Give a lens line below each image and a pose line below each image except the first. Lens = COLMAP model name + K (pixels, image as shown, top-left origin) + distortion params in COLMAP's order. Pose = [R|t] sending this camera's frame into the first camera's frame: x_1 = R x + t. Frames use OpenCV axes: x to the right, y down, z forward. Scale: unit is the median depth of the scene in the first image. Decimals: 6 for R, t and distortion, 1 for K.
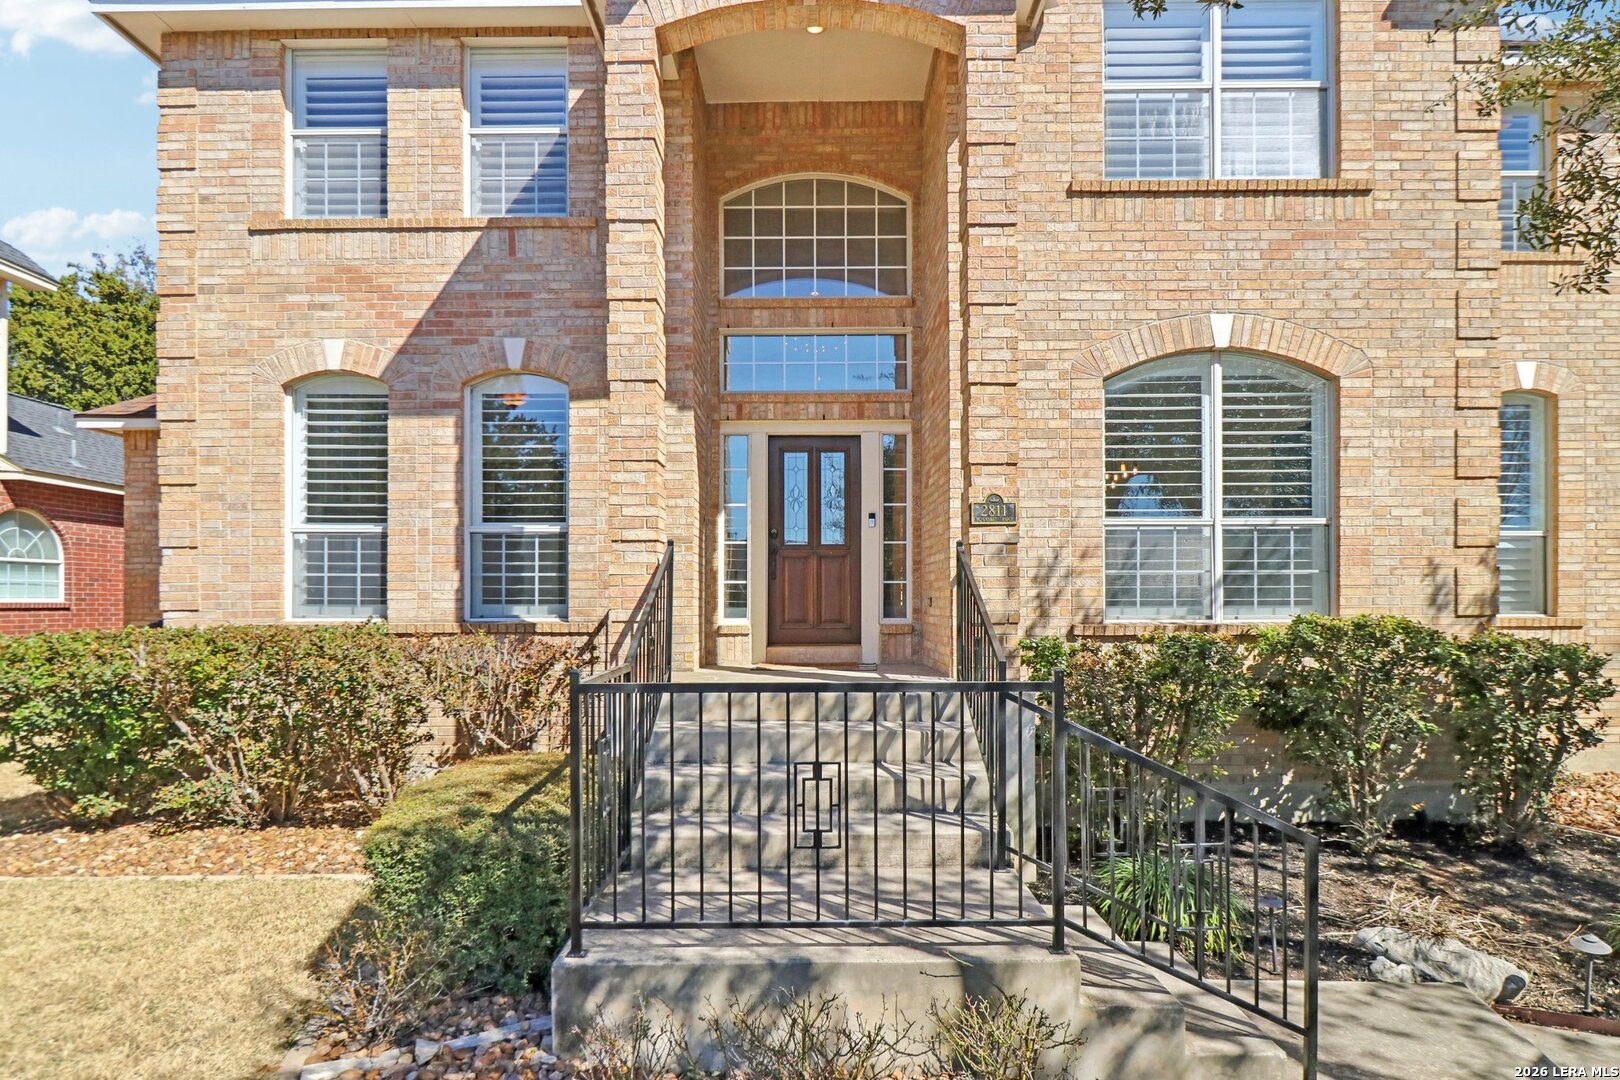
lens RADIAL K [[902.2, 0, 815.1], [0, 902.2, 603.3], [0, 0, 1]] dist [-0.000600, -0.000631]
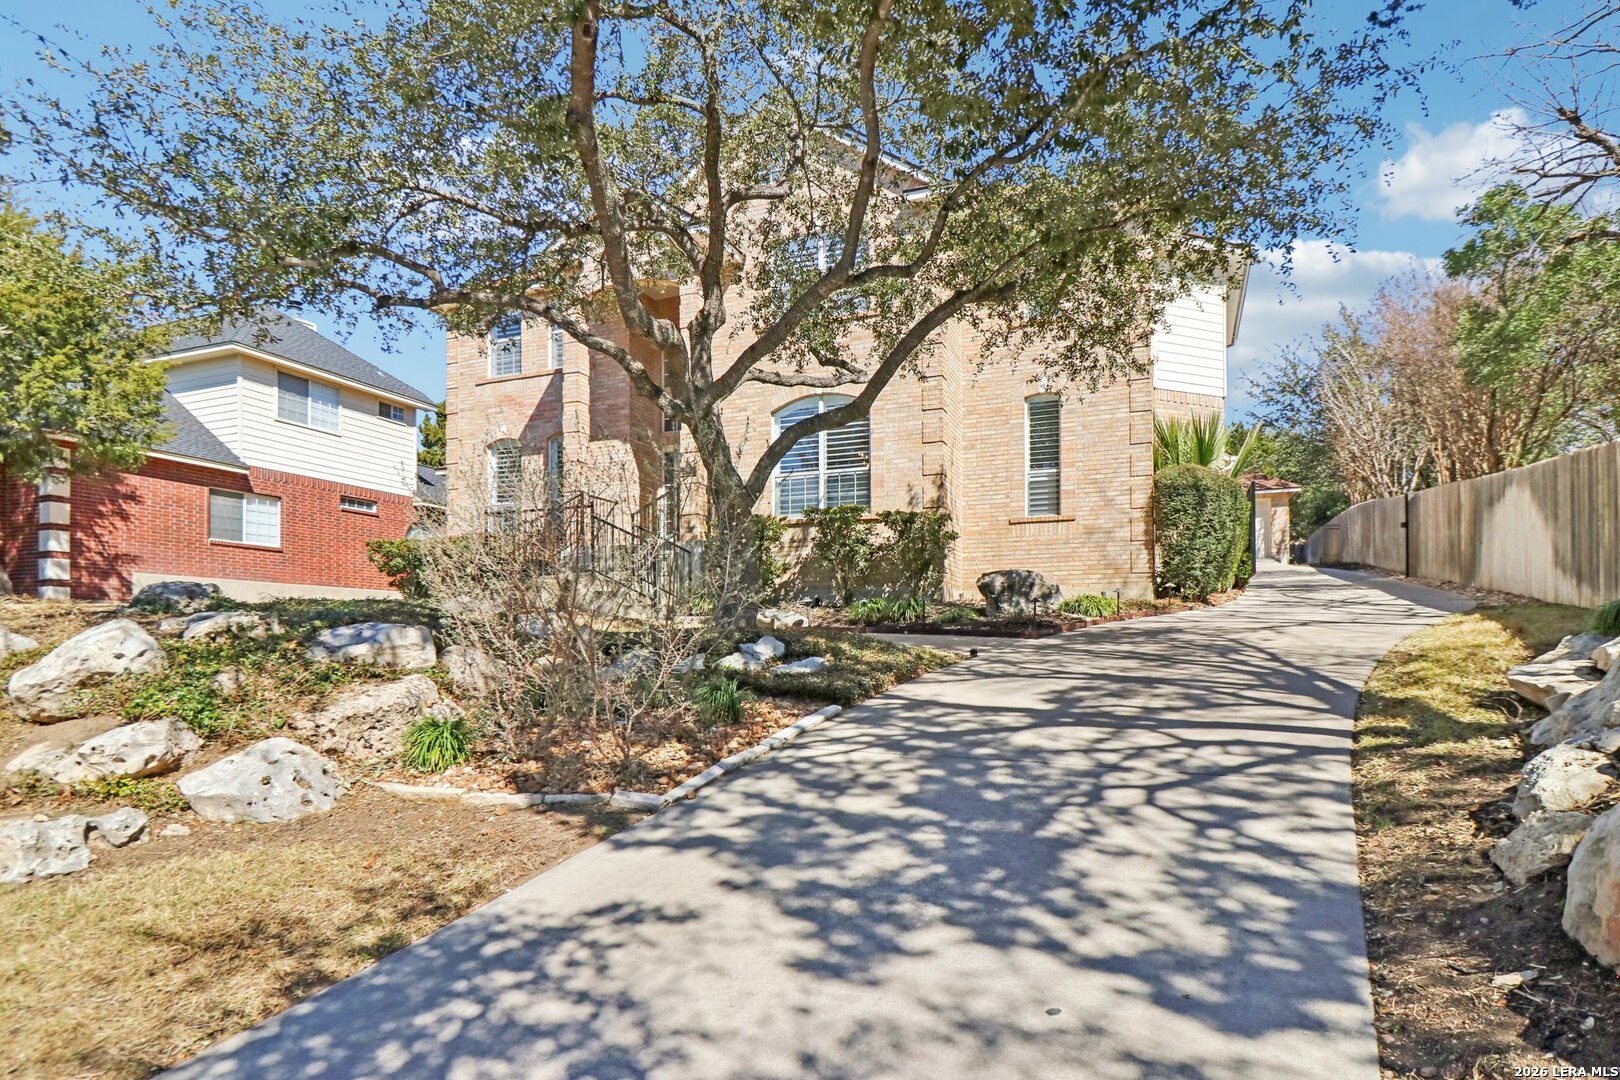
lens RADIAL K [[923.1, 0, 802.2], [0, 923.1, 636.7], [0, 0, 1]] dist [0.001458, -0.000897]
pose [[0.924628, -0.005605, -0.380830, 1.161804], [-0.001941, 0.999809, -0.019427, 0.327197], [0.380866, 0.018702, 0.924441, -0.994501]]
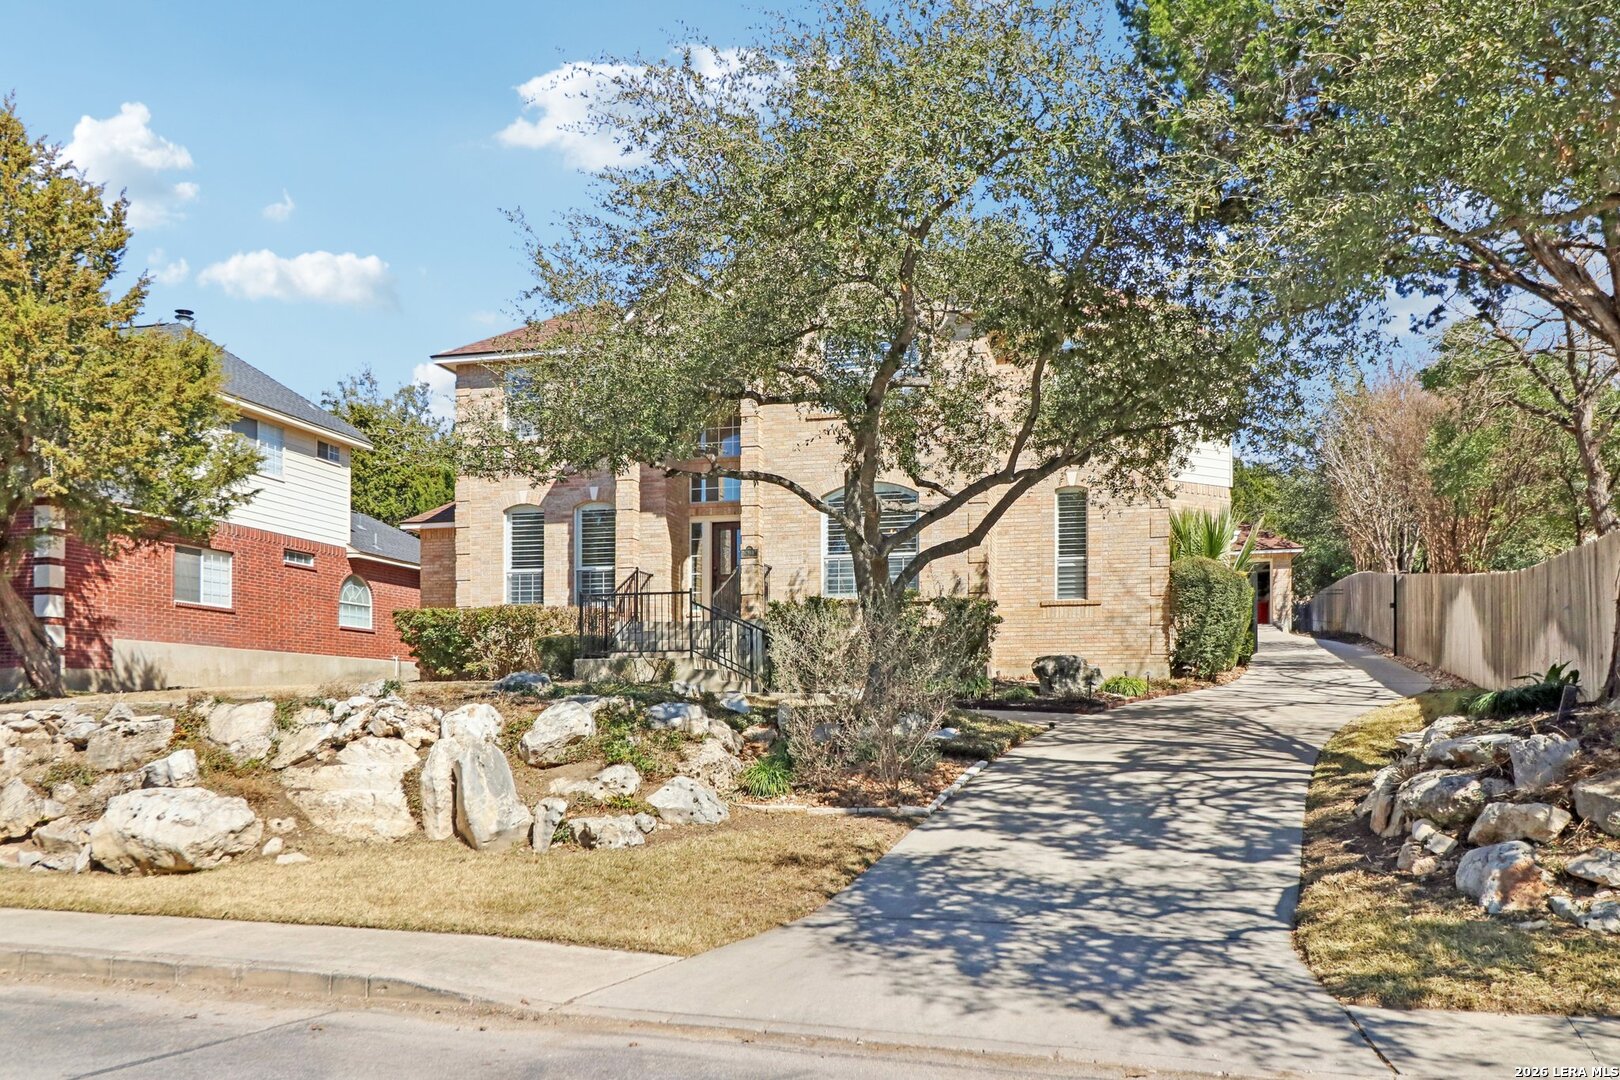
lens RADIAL K [[1319.6, 0, 807.1], [0, 1319.6, 729.0], [0, 0, 1]] dist [0.009824, 0.003833]
pose [[0.966086, 0.003320, -0.258198, 1.083355], [-0.003796, 0.999992, -0.001344, 0.335996], [0.258191, 0.002279, 0.966091, -2.151844]]
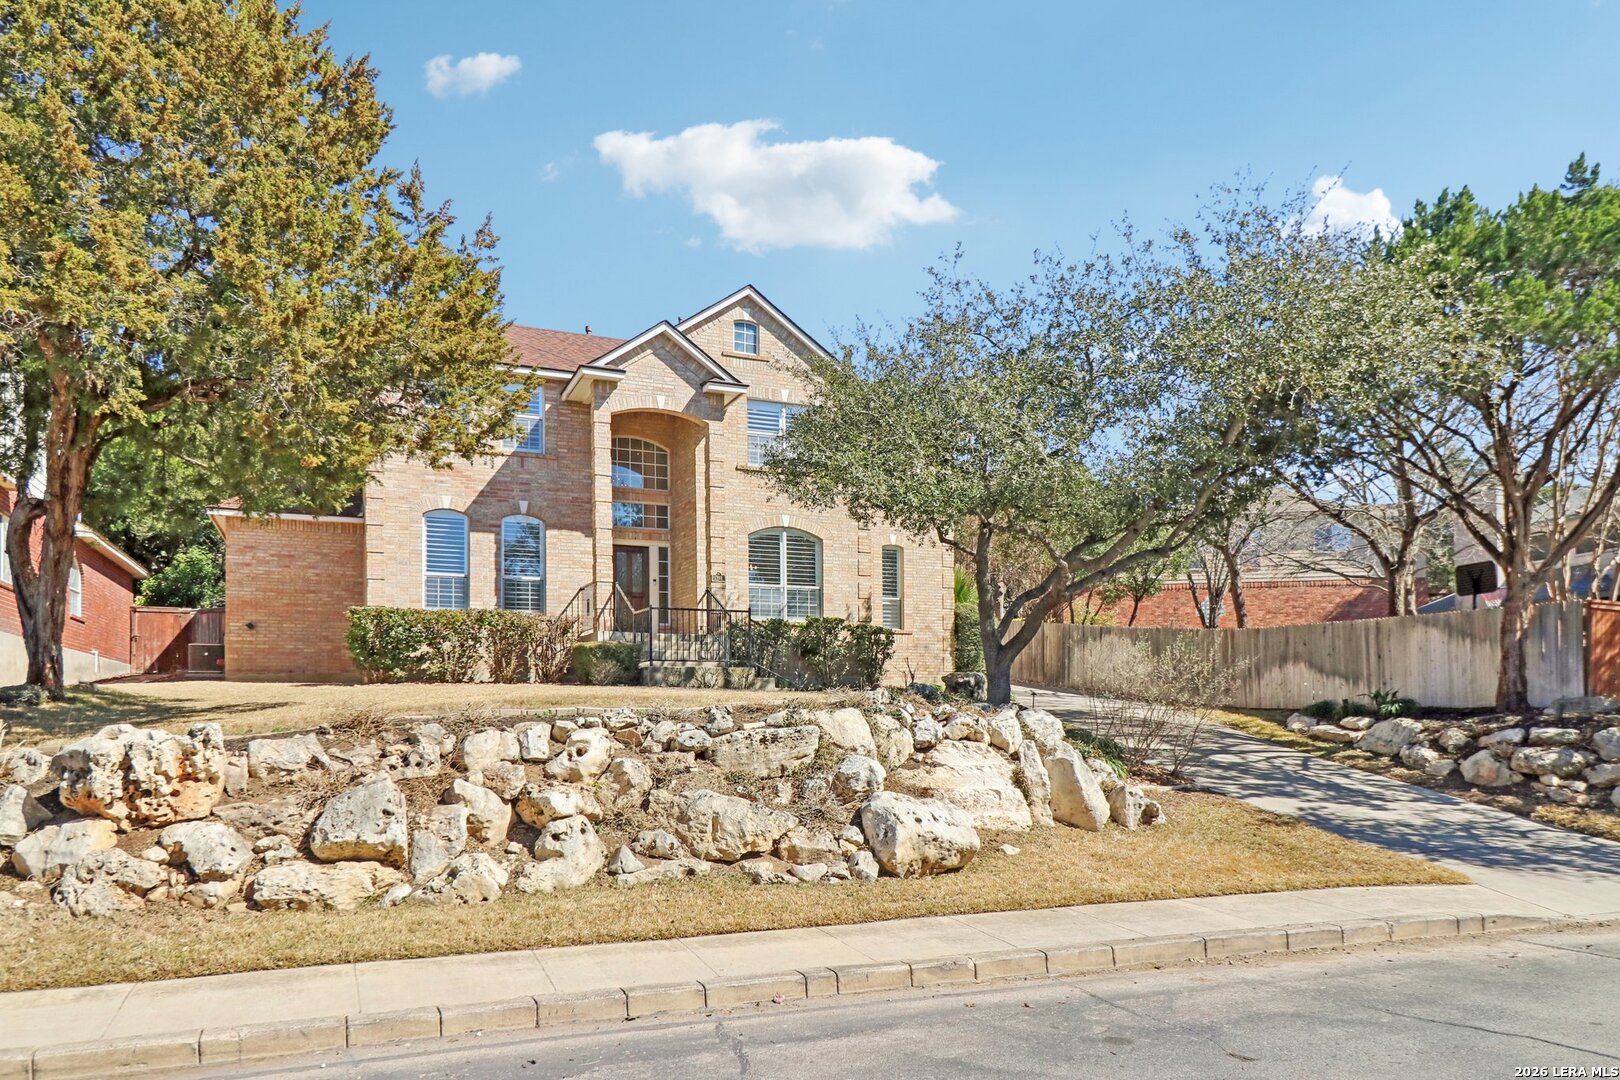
lens RADIAL K [[1084.8, 0, 806.3], [0, 1084.8, 679.8], [0, 0, 1]] dist [0.002765, 0.000279]
pose [[0.918295, 0.012197, 0.395708, -0.792001], [0.003795, 0.999208, -0.039605, 0.318535], [-0.395878, 0.037871, 0.917522, -2.023116]]
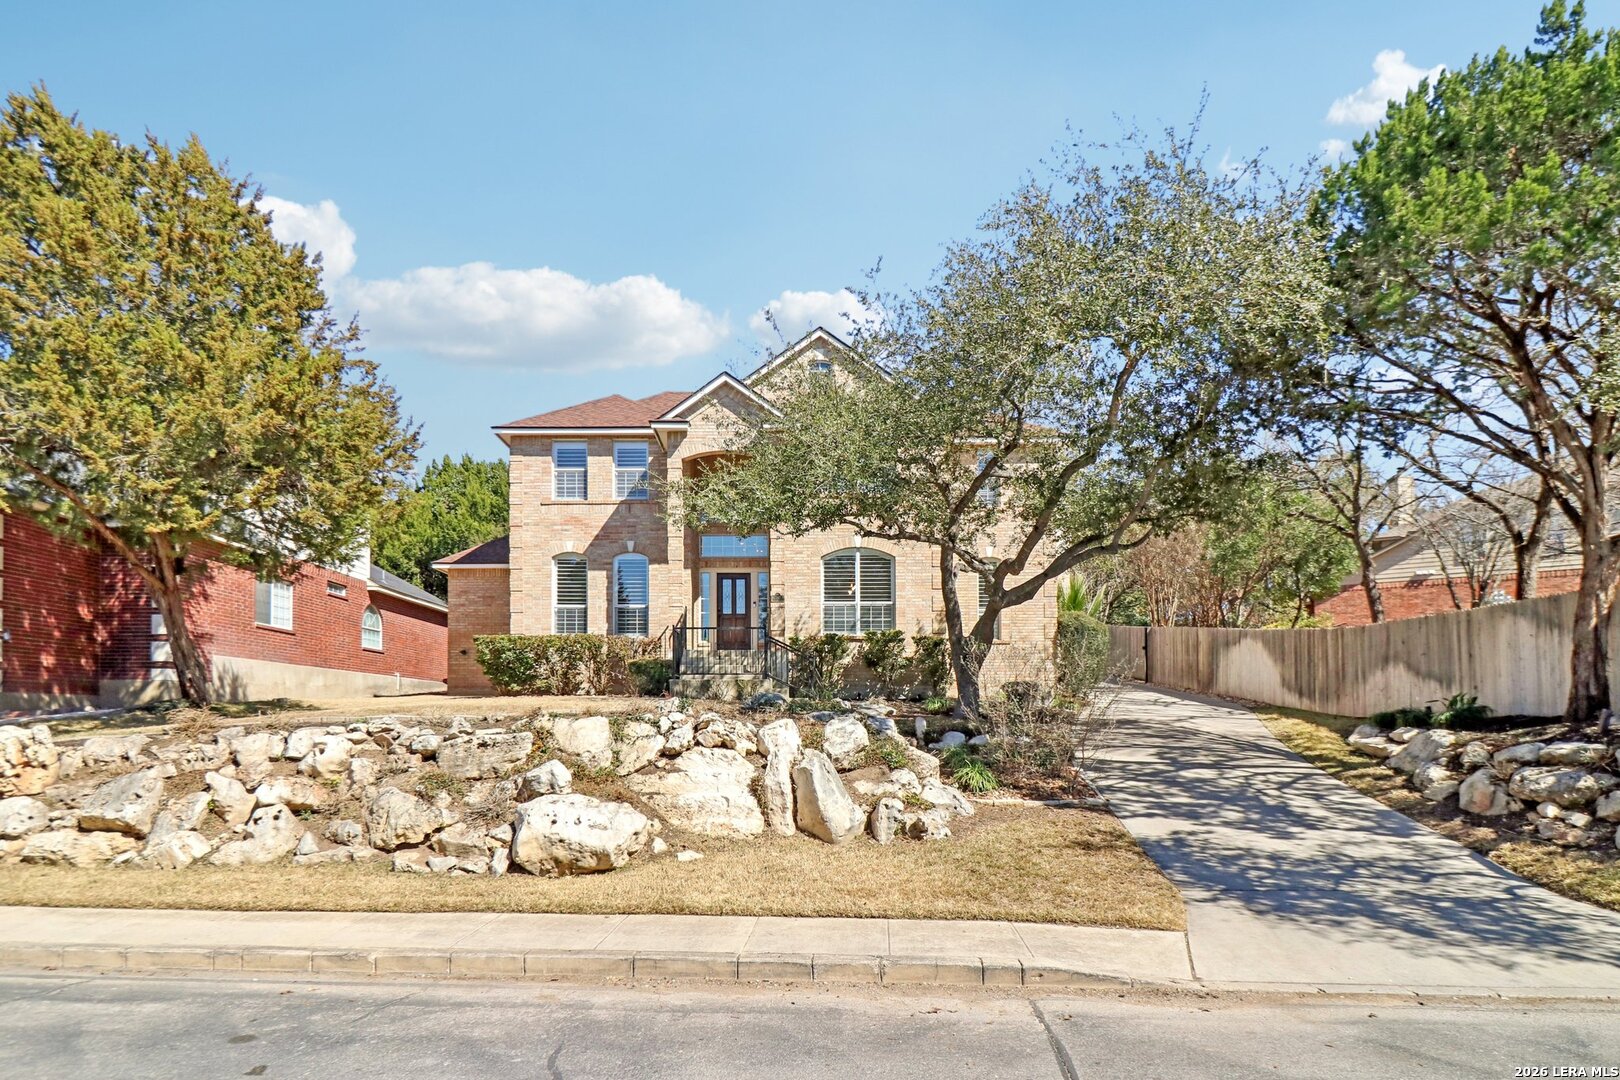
lens RADIAL K [[968.3, 0, 788.1], [0, 968.3, 690.4], [0, 0, 1]] dist [-0.006608, -0.003965]
pose [[0.999930, 0.002799, -0.011523, 0.217084], [-0.003281, 0.999110, -0.042050, 0.320493], [0.011395, 0.042085, 0.999049, -2.107026]]
